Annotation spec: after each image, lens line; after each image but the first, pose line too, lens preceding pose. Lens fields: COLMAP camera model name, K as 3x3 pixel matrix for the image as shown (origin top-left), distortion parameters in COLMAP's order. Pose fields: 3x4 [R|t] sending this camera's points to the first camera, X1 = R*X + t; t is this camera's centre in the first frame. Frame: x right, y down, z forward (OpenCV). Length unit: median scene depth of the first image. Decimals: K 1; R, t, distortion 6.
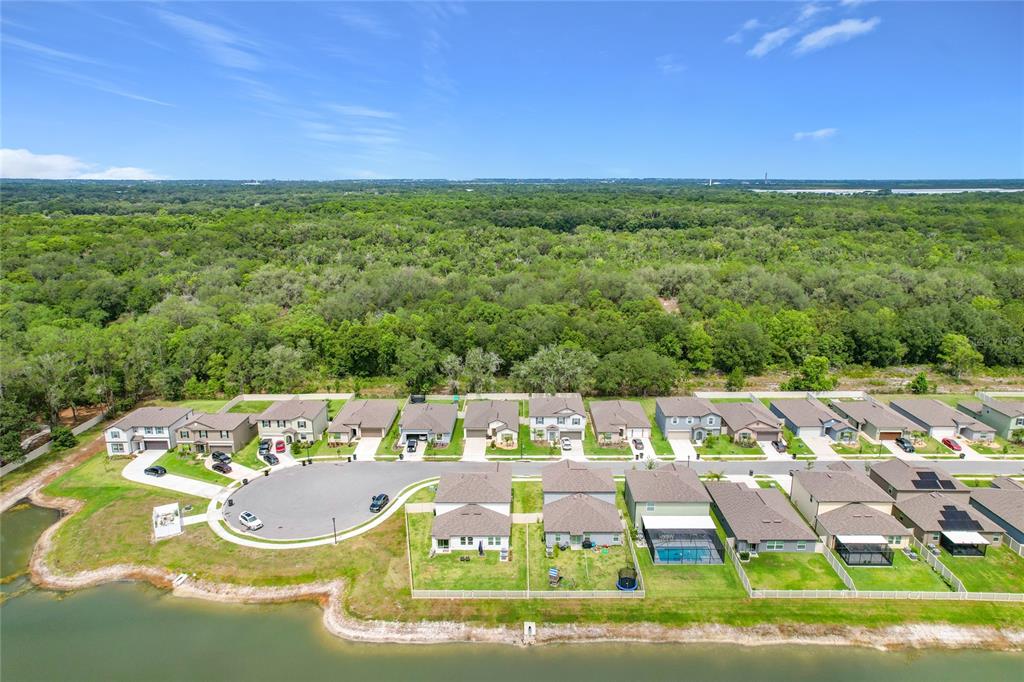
lens RADIAL K [[618.5, 0, 513.4], [0, 618.5, 344.9], [0, 0, 1]] dist [-0.011310, 0.000019]
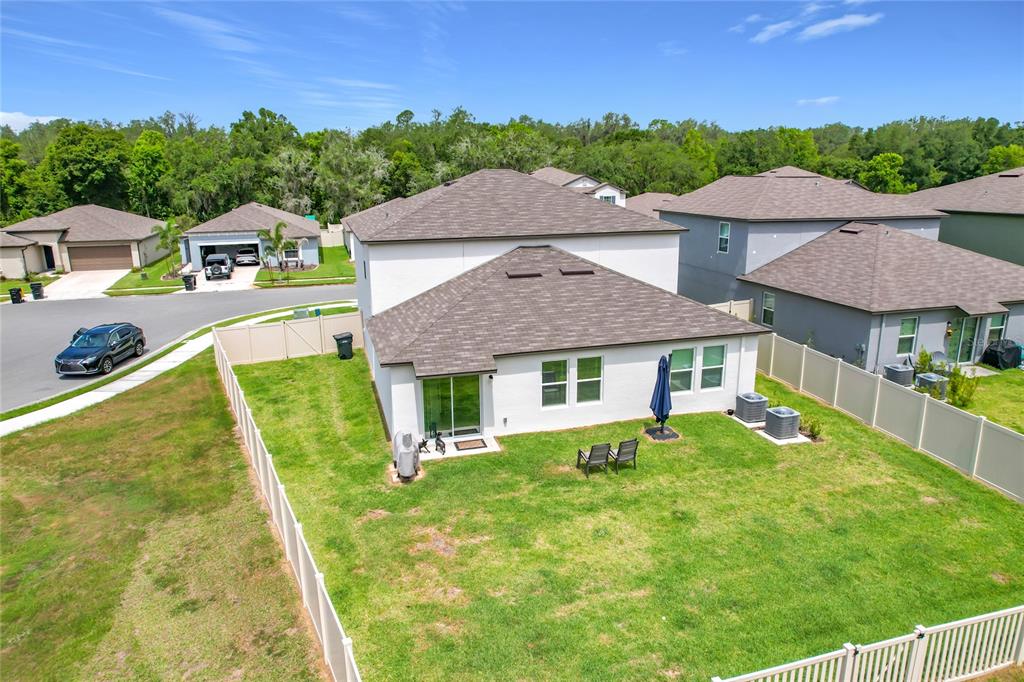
lens RADIAL K [[659.8, 0, 517.8], [0, 659.8, 340.3], [0, 0, 1]] dist [-0.078103, 0.073323]
pose [[0.956038, -0.076334, 0.283134, -0.136215], [0.073224, 0.997082, 0.021567, 0.272364], [-0.283954, 0.000114, 0.958838, 0.734976]]
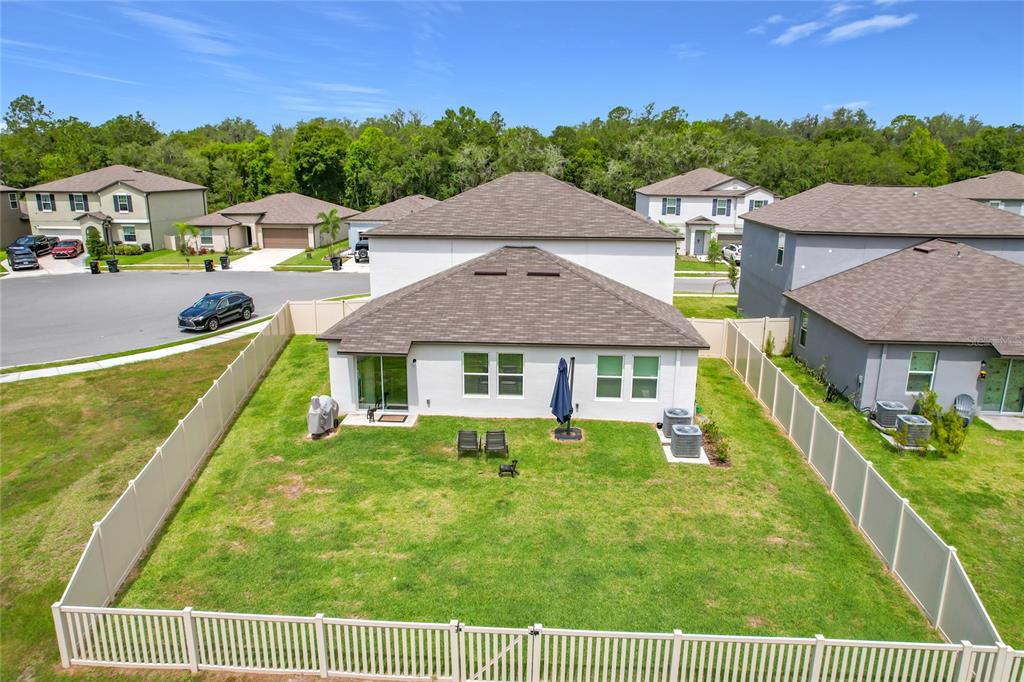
lens RADIAL K [[670.1, 0, 519.5], [0, 670.1, 341.0], [0, 0, 1]] dist [-0.072366, 0.061499]
pose [[0.998858, 0.021769, -0.042532, -0.052401], [-0.021104, 0.999649, 0.016022, 0.275771], [0.042866, -0.015106, 0.998967, 0.707189]]
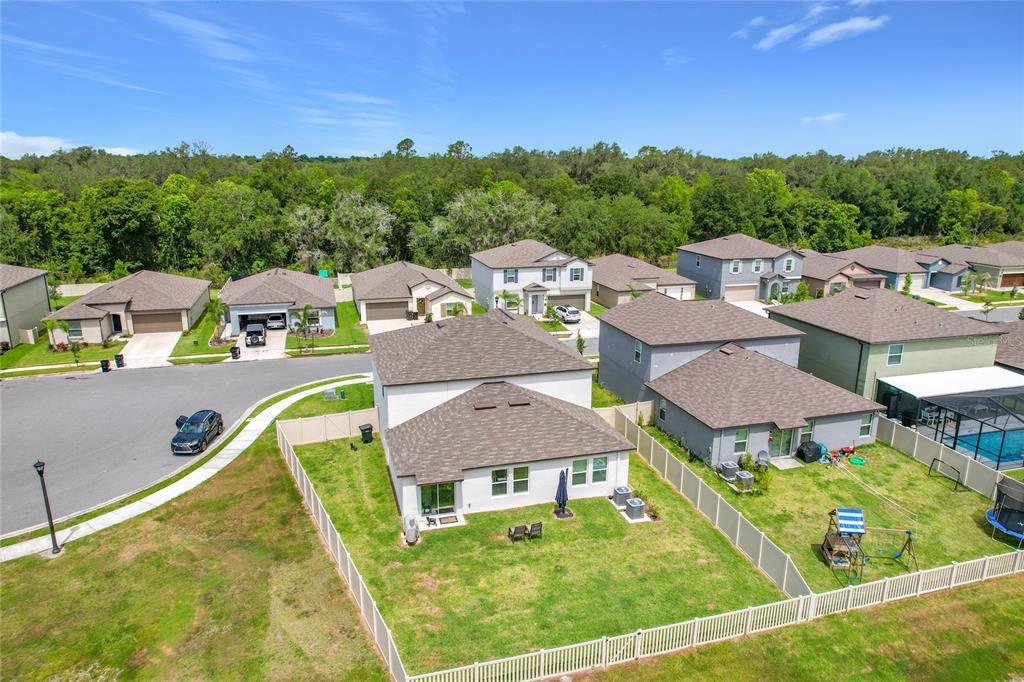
lens RADIAL K [[669.3, 0, 512.0], [0, 669.3, 341.0], [0, 0, 1]] dist [-0.068393, 0.067701]
pose [[0.958443, -0.064365, 0.277928, -0.152196], [0.060147, 0.997908, 0.023685, 0.215098], [-0.278872, -0.005985, 0.960310, 0.605890]]
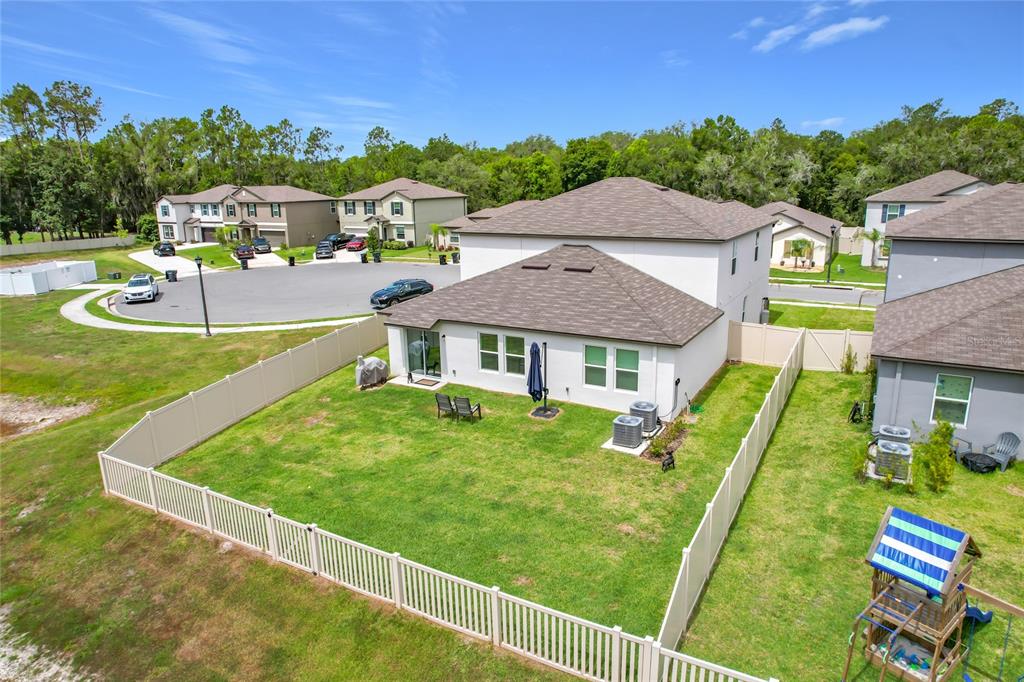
lens RADIAL K [[641.3, 0, 521.5], [0, 641.3, 343.6], [0, 0, 1]] dist [-0.047825, 0.001846]
pose [[0.876888, 0.107956, -0.468414, 0.042213], [-0.099359, 0.994117, 0.043112, 0.275487], [0.470313, 0.008737, 0.882456, 0.716005]]
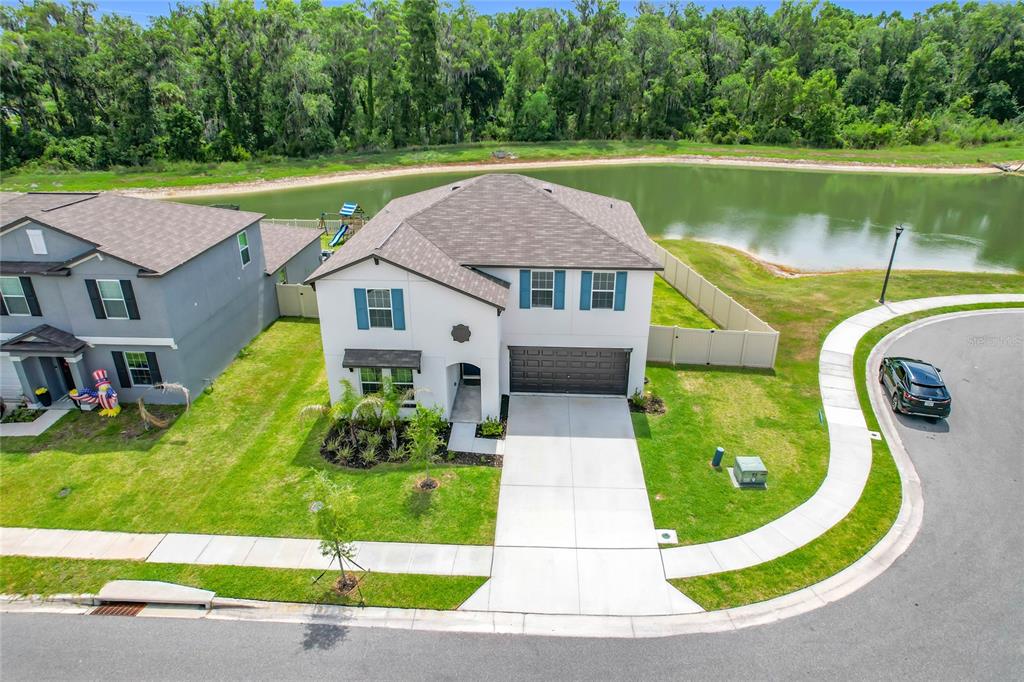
lens RADIAL K [[659.8, 0, 517.8], [0, 659.8, 340.3], [0, 0, 1]] dist [-0.078103, 0.073323]
pose [[-0.999387, -0.013265, 0.032402, -0.079173], [0.009018, 0.796694, 0.604316, 0.099233], [-0.033831, 0.604238, -0.796086, 1.251586]]
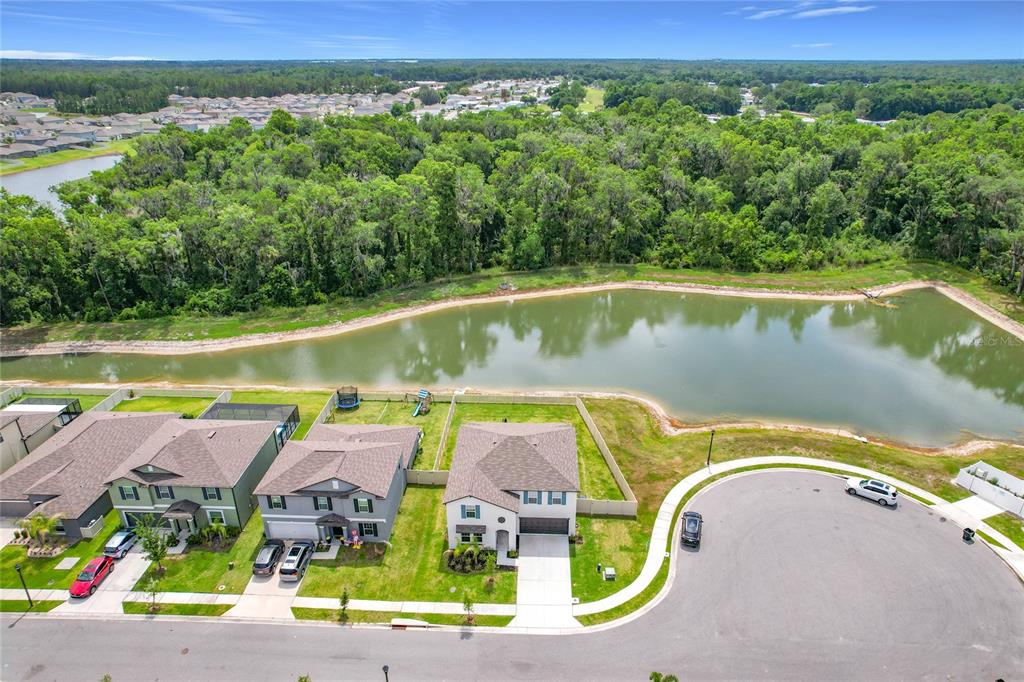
lens RADIAL K [[670.1, 0, 519.5], [0, 670.1, 341.0], [0, 0, 1]] dist [-0.072366, 0.061499]
pose [[-0.999732, -0.008892, 0.021375, -0.079678], [0.006033, 0.791329, 0.611361, -0.247609], [-0.022351, 0.611326, -0.791063, 1.439213]]
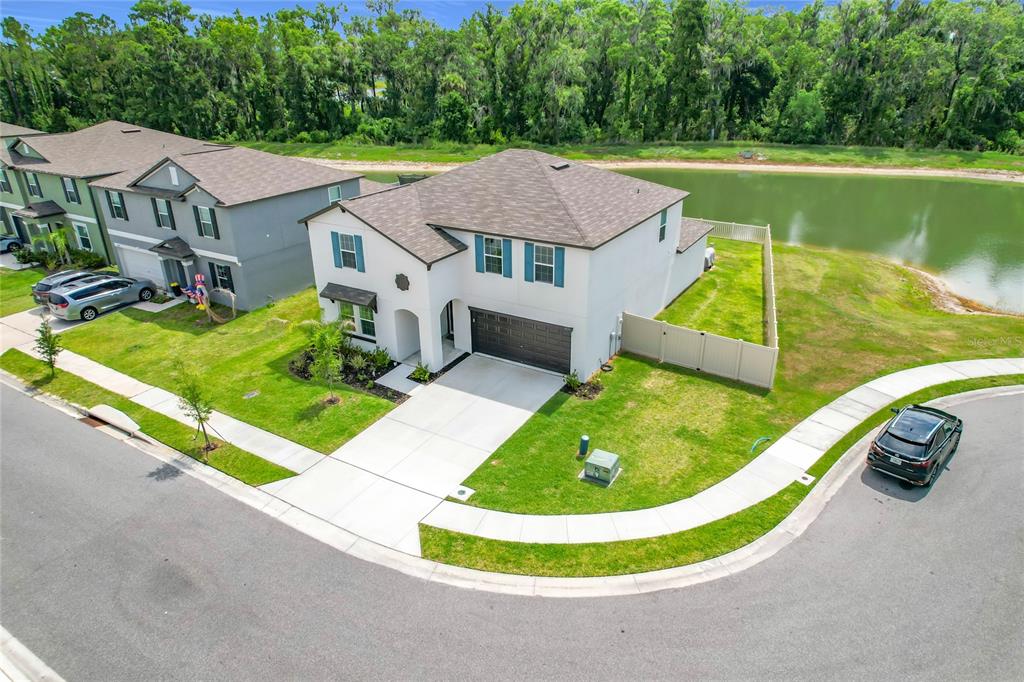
lens RADIAL K [[659.8, 0, 517.8], [0, 659.8, 340.3], [0, 0, 1]] dist [-0.078103, 0.073323]
pose [[-0.861073, -0.192197, 0.470759, -0.210076], [0.130717, 0.811028, 0.570216, 0.112974], [-0.491393, 0.552534, -0.673230, 1.232431]]
